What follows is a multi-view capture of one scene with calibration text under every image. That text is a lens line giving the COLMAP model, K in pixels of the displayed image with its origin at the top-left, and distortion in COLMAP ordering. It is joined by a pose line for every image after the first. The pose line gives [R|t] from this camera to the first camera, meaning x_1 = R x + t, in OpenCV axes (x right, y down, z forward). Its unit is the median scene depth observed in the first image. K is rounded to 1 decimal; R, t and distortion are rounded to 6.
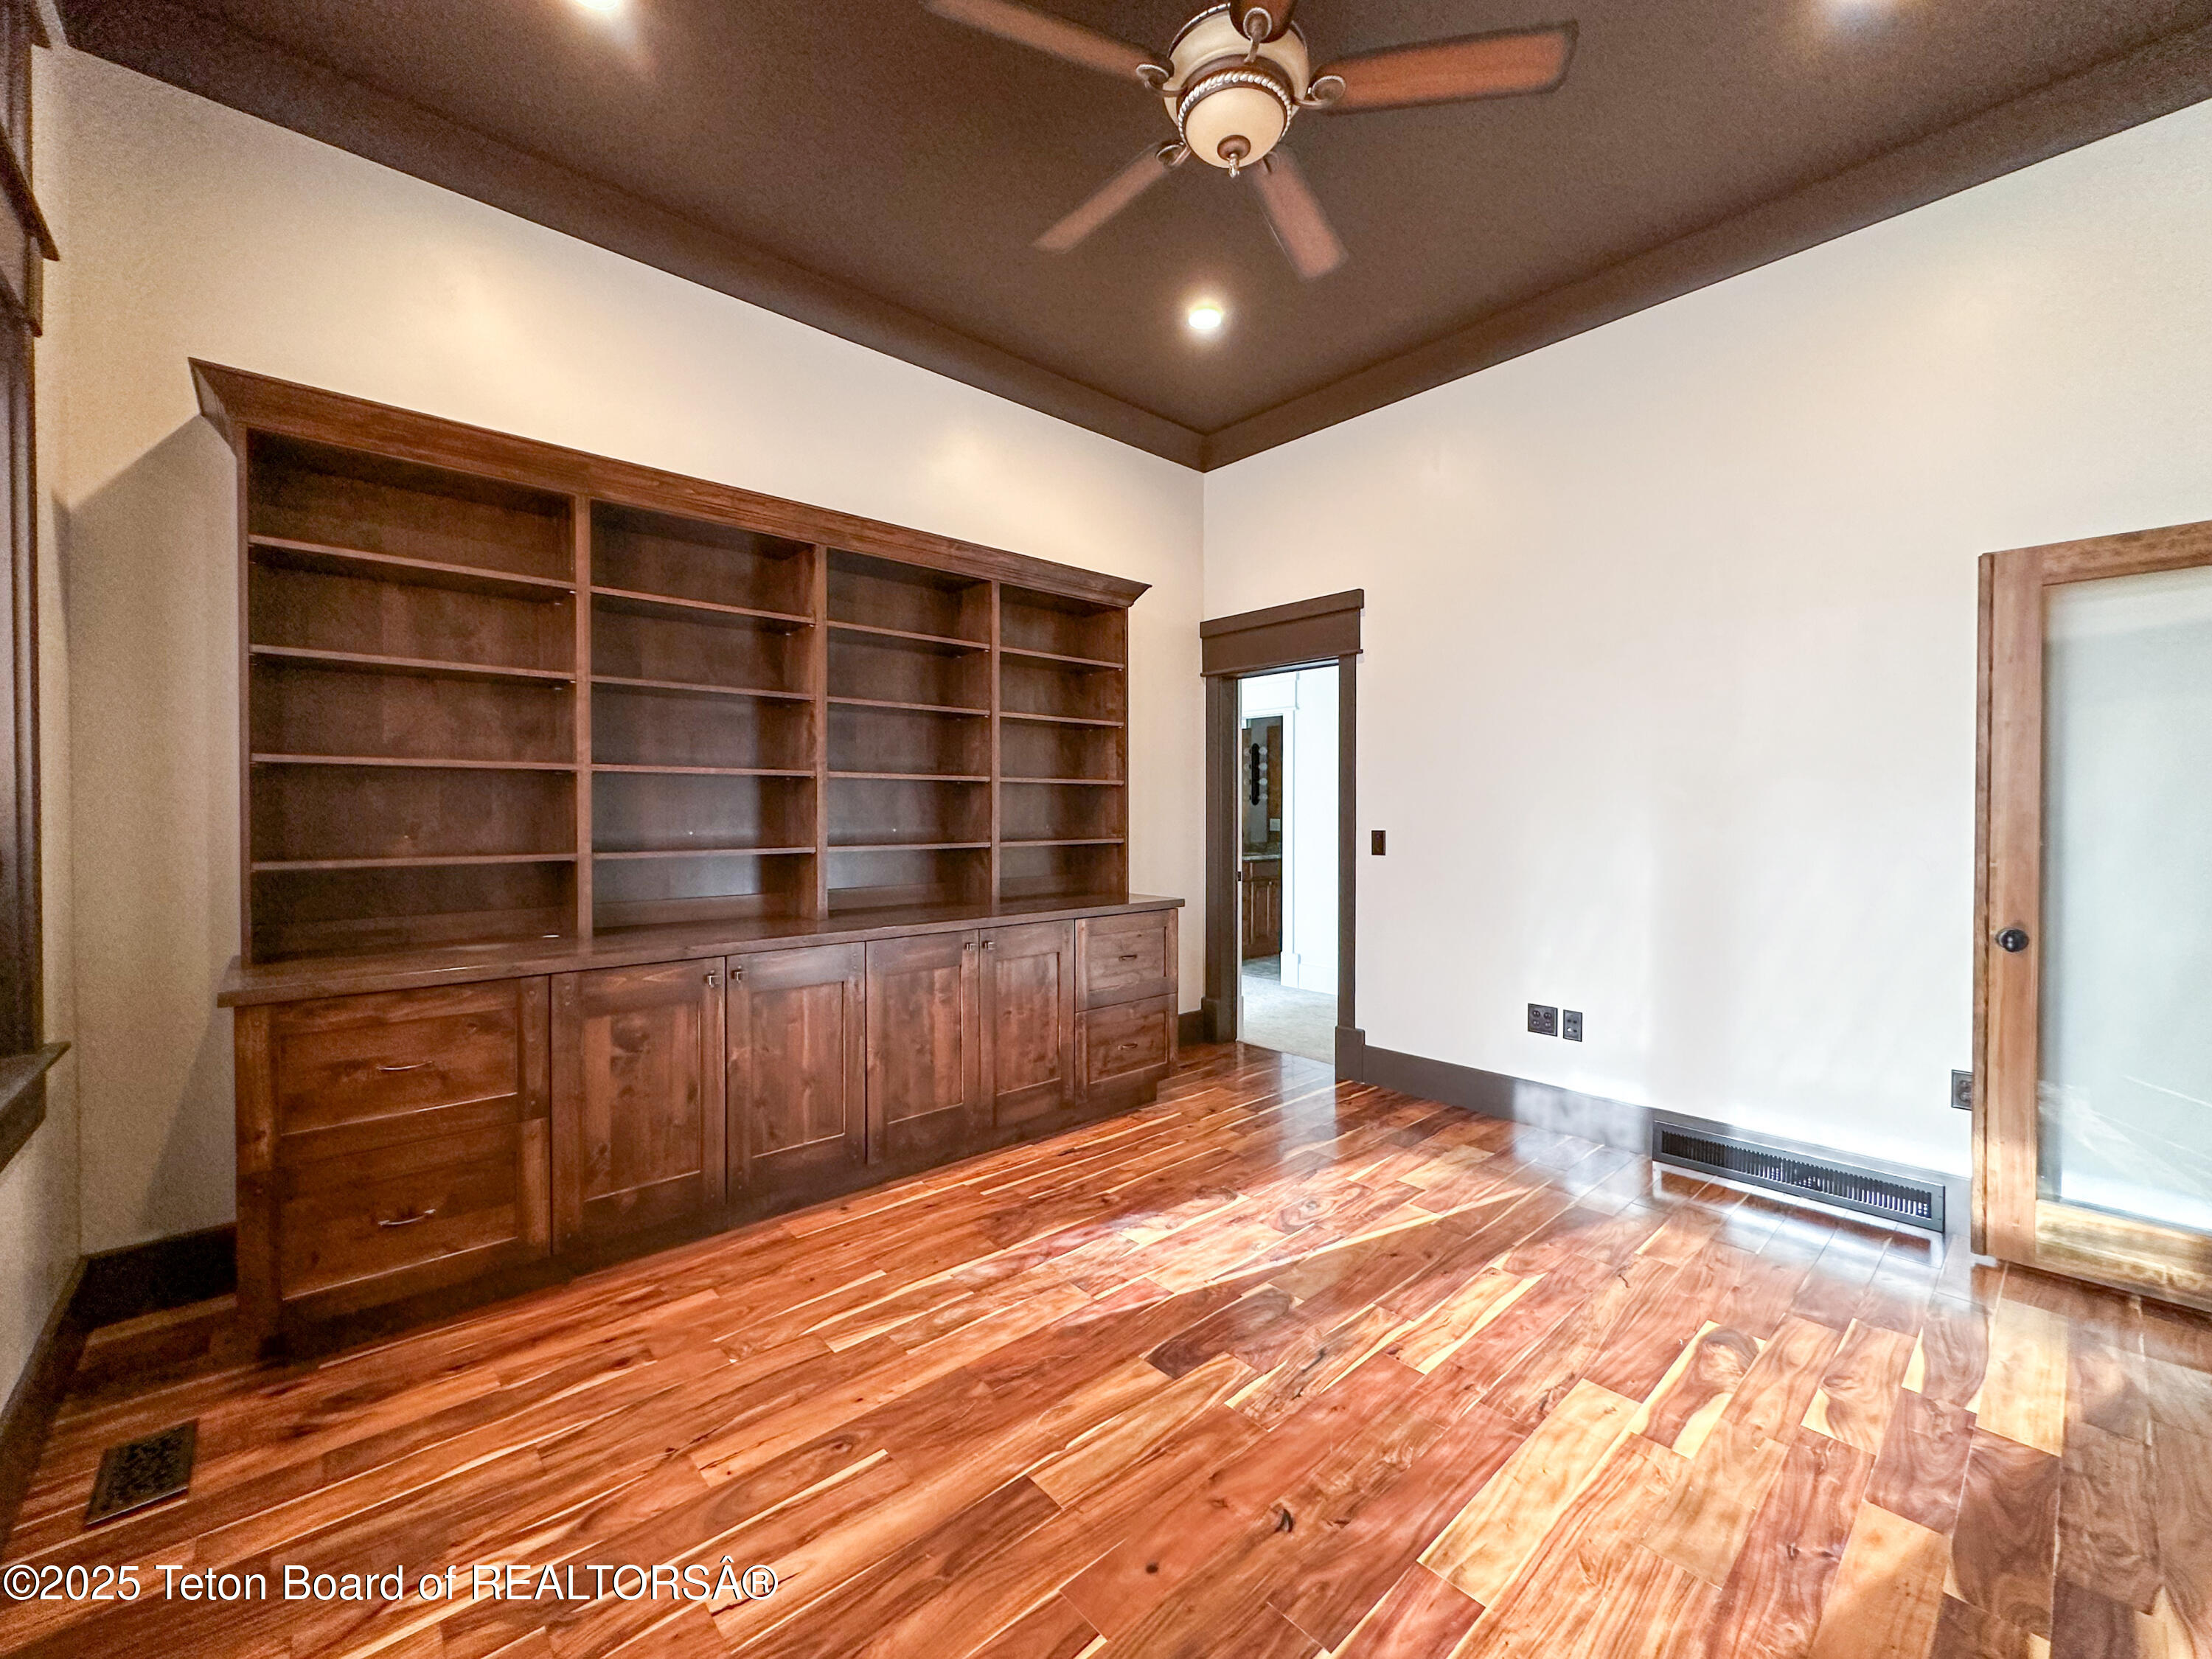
lens RADIAL K [[931.9, 0, 1106.0], [0, 931.9, 829.5], [0, 0, 1]] dist [-0.000995, -0.000157]
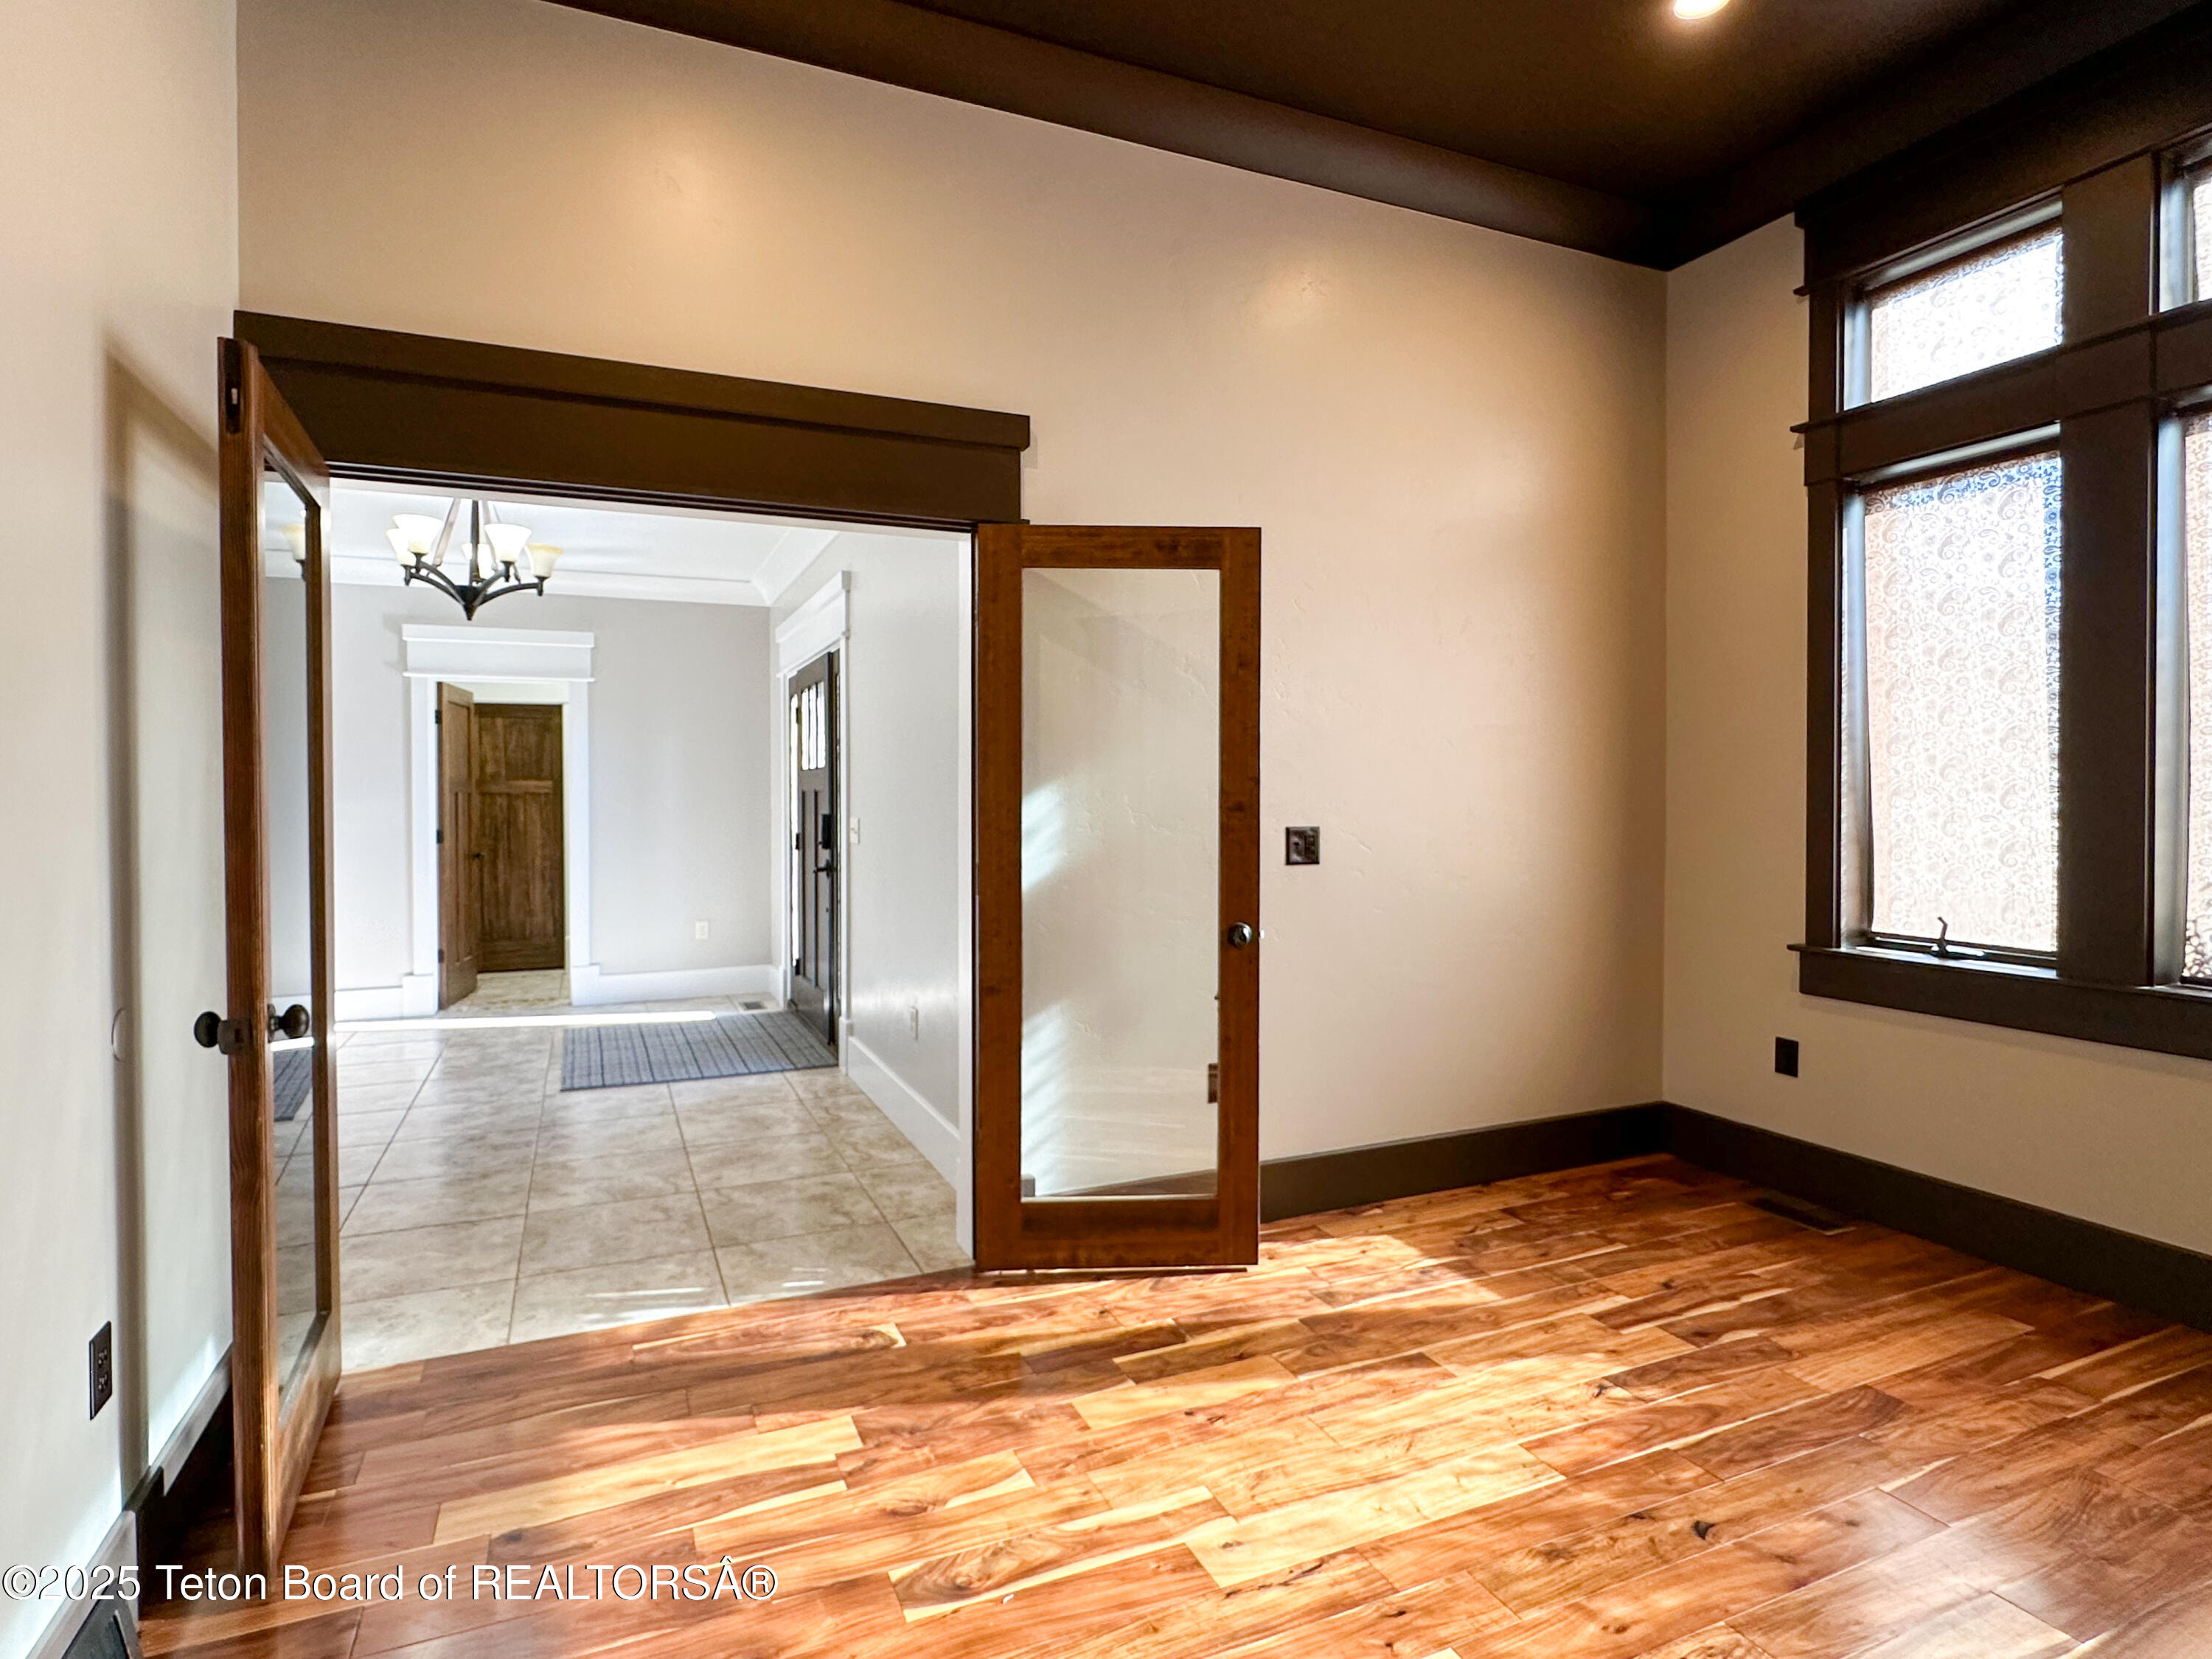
lens RADIAL K [[1181.4, 0, 1106.0], [0, 1181.4, 829.5], [0, 0, 1]] dist [0.000850, 0.000118]
pose [[-0.948462, -0.000890, 0.316889, 0.315085], [0.010193, 0.999393, 0.033316, -0.004683], [-0.316727, 0.034829, -0.947877, 1.836561]]
